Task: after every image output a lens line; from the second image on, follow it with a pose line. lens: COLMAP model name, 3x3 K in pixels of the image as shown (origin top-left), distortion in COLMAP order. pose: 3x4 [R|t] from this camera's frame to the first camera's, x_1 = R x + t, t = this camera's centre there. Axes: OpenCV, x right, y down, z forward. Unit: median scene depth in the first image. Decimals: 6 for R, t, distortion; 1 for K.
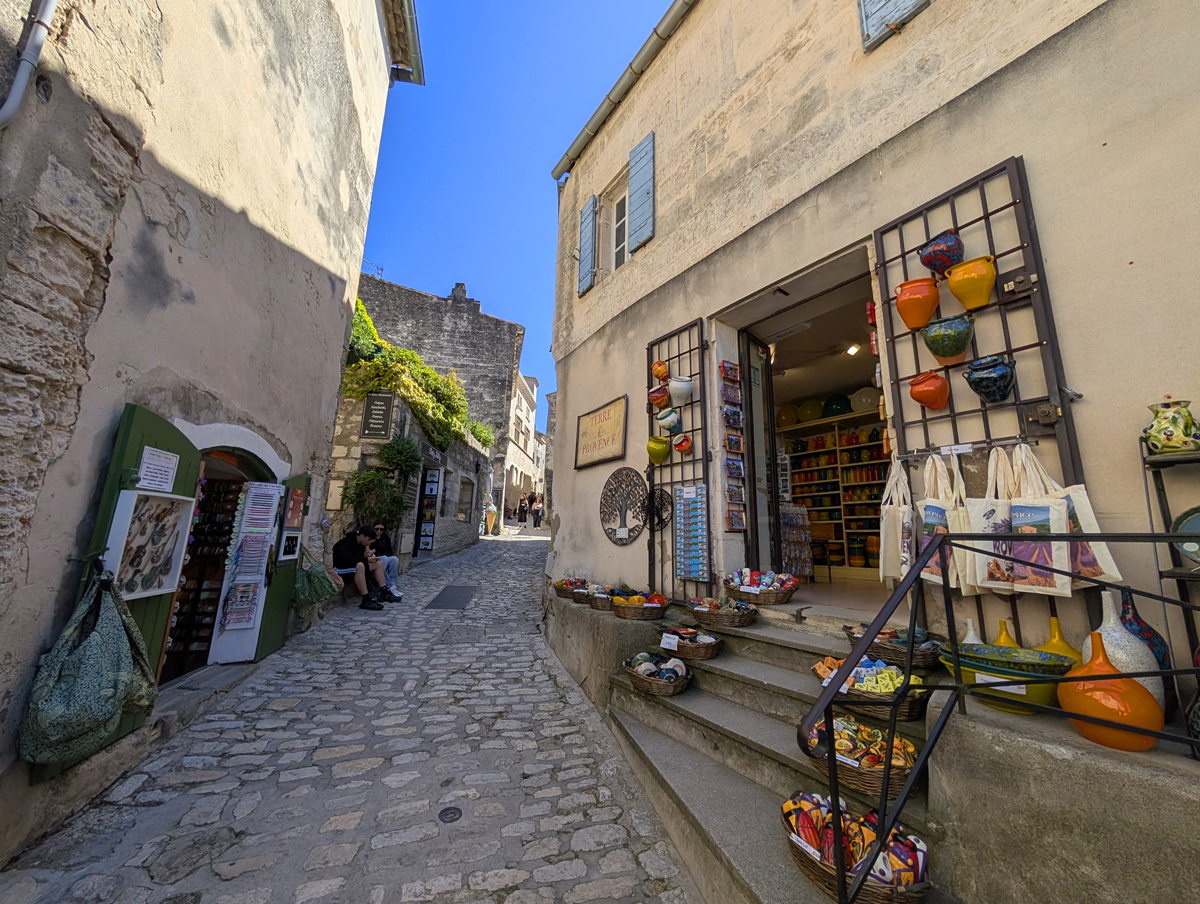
lens RADIAL K [[428.8, 0, 600.0], [0, 428.8, 452.0], [0, 0, 1]] dist [0.000233, 0.000026]
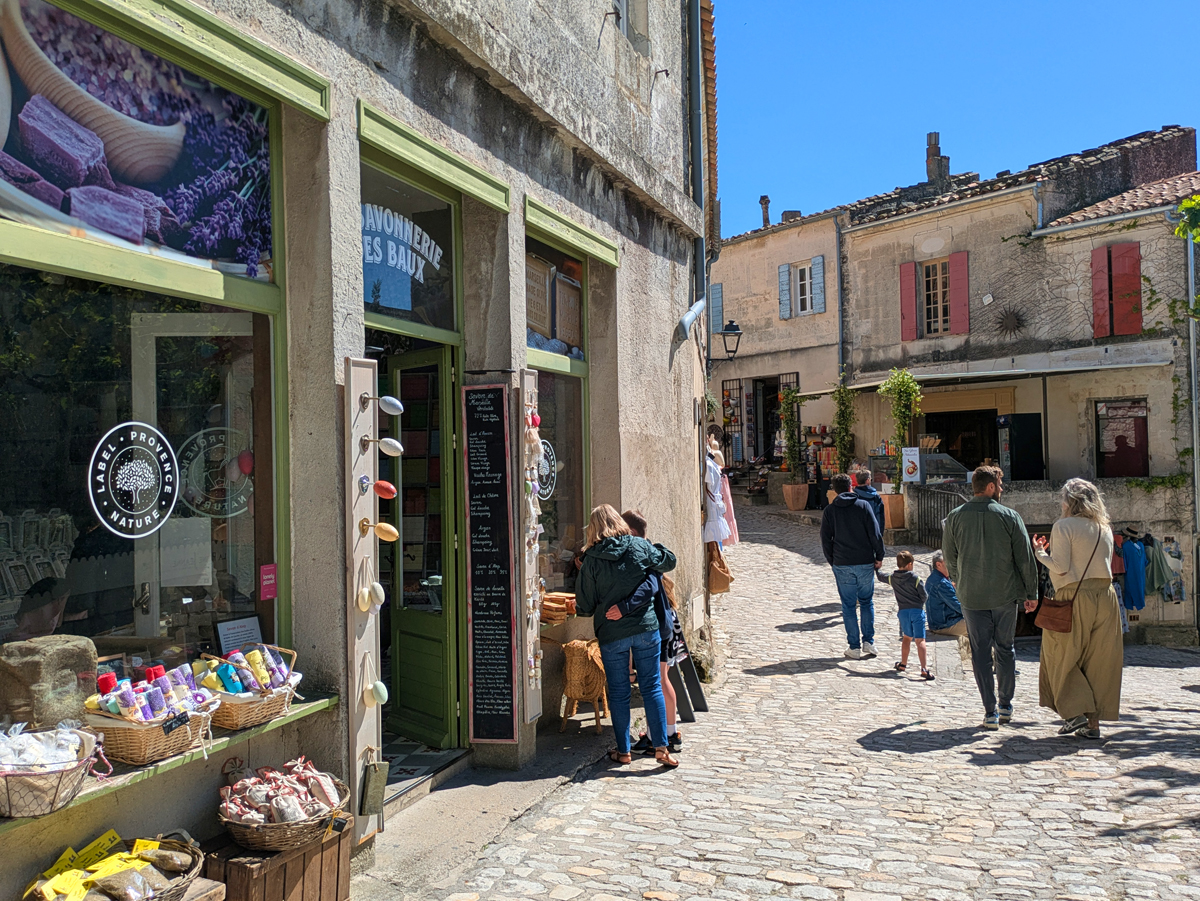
lens RADIAL K [[882.2, 0, 600.0], [0, 882.2, 450.5], [0, 0, 1]] dist [0.037099, -0.009431]
pose [[0.998846, -0.048010, 0.001410, -0.838671], [0.046913, 0.981472, 0.185776, -1.078124], [-0.010303, -0.185495, 0.982591, -5.572353]]
